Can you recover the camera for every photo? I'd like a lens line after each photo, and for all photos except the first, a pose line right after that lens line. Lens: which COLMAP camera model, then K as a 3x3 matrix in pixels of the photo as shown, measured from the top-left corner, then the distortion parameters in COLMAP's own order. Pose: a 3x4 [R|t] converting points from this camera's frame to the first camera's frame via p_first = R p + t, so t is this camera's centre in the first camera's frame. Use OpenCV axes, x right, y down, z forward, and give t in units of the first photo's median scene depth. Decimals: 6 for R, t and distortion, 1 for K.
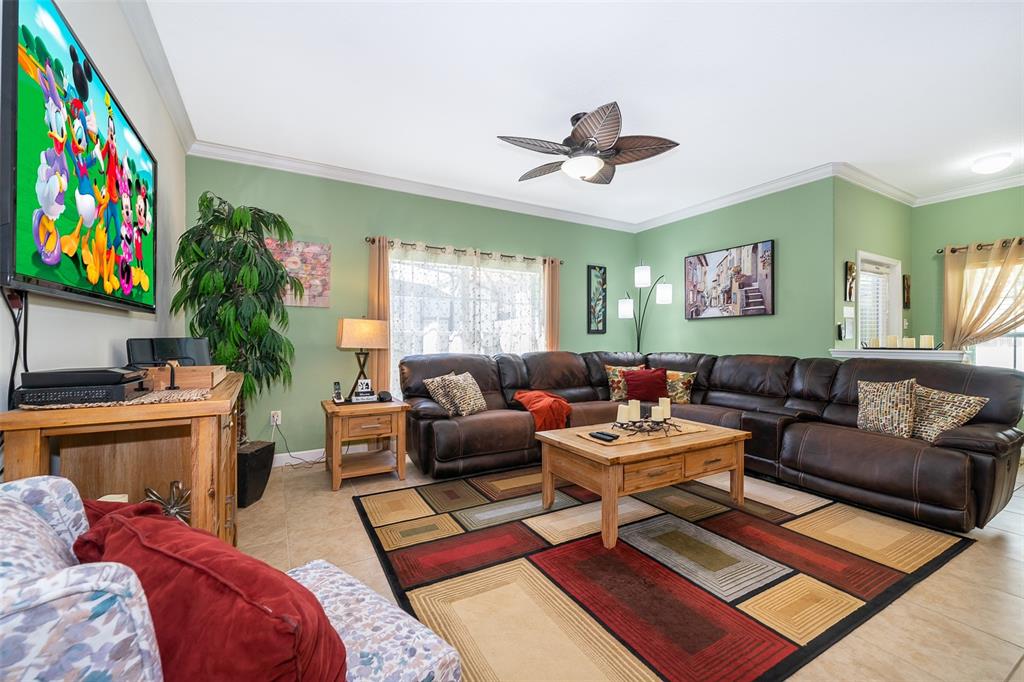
lens RADIAL K [[415.1, 0, 547.3], [0, 415.1, 336.2], [0, 0, 1]] dist [0.004788, 0.000632]
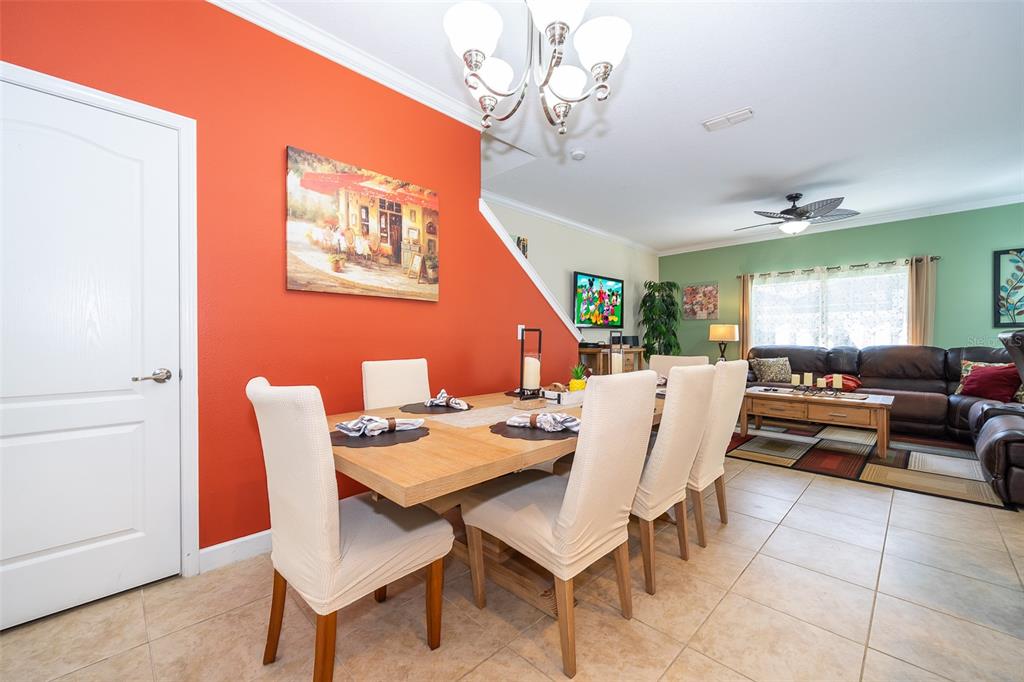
lens RADIAL K [[415.1, 0, 507.4], [0, 415.1, 341.1], [0, 0, 1]] dist [0.004788, 0.000632]
pose [[0.208570, 0.008304, -0.977972, 0.903185], [0.007940, 0.999917, 0.010184, 0.006675], [0.977975, -0.009889, 0.208487, -0.258573]]
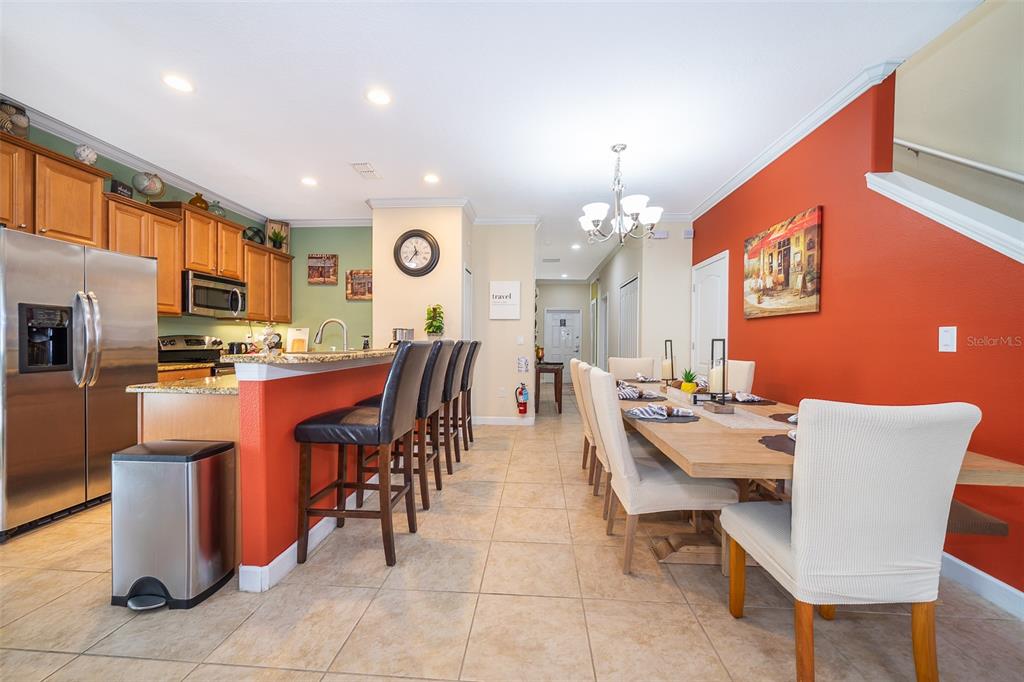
lens RADIAL K [[401.6, 0, 512.4], [0, 401.6, 346.7], [0, 0, 1]] dist [-0.003161, 0.000016]
pose [[-0.798942, -0.012951, 0.601269, 0.298981], [-0.011793, 0.999913, 0.005868, 0.008699], [-0.601293, -0.002403, -0.799025, 0.513688]]
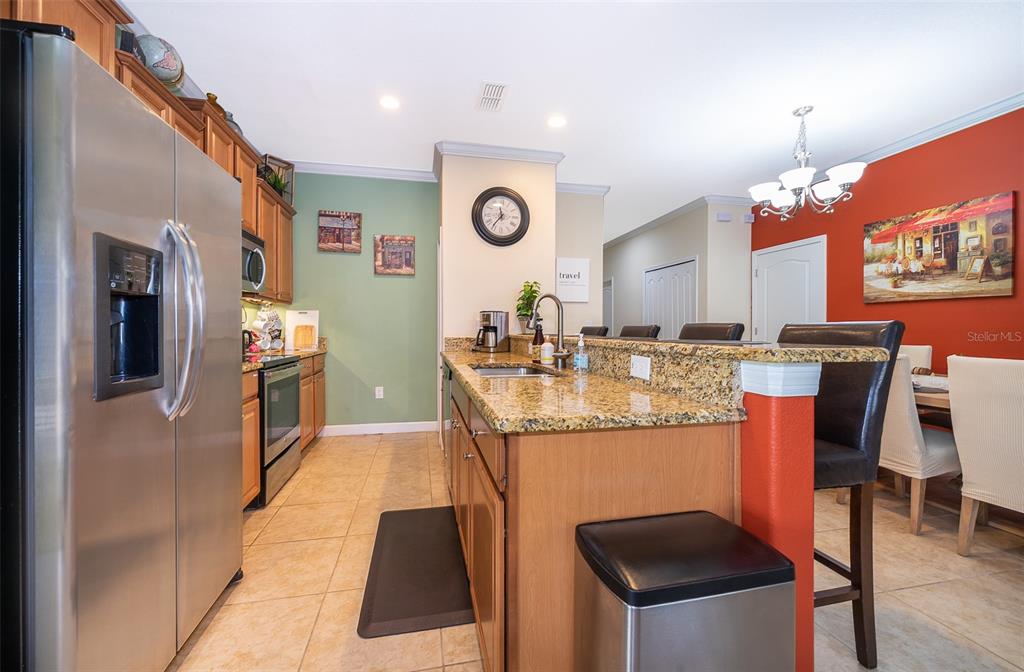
lens RADIAL K [[401.6, 0, 506.3], [0, 401.6, 332.1], [0, 0, 1]] dist [-0.003161, 0.000016]
pose [[-0.934414, -0.003250, 0.356175, 0.791035], [-0.004487, 0.999986, -0.002646, 0.015341], [-0.356161, -0.004070, -0.934416, 0.598120]]
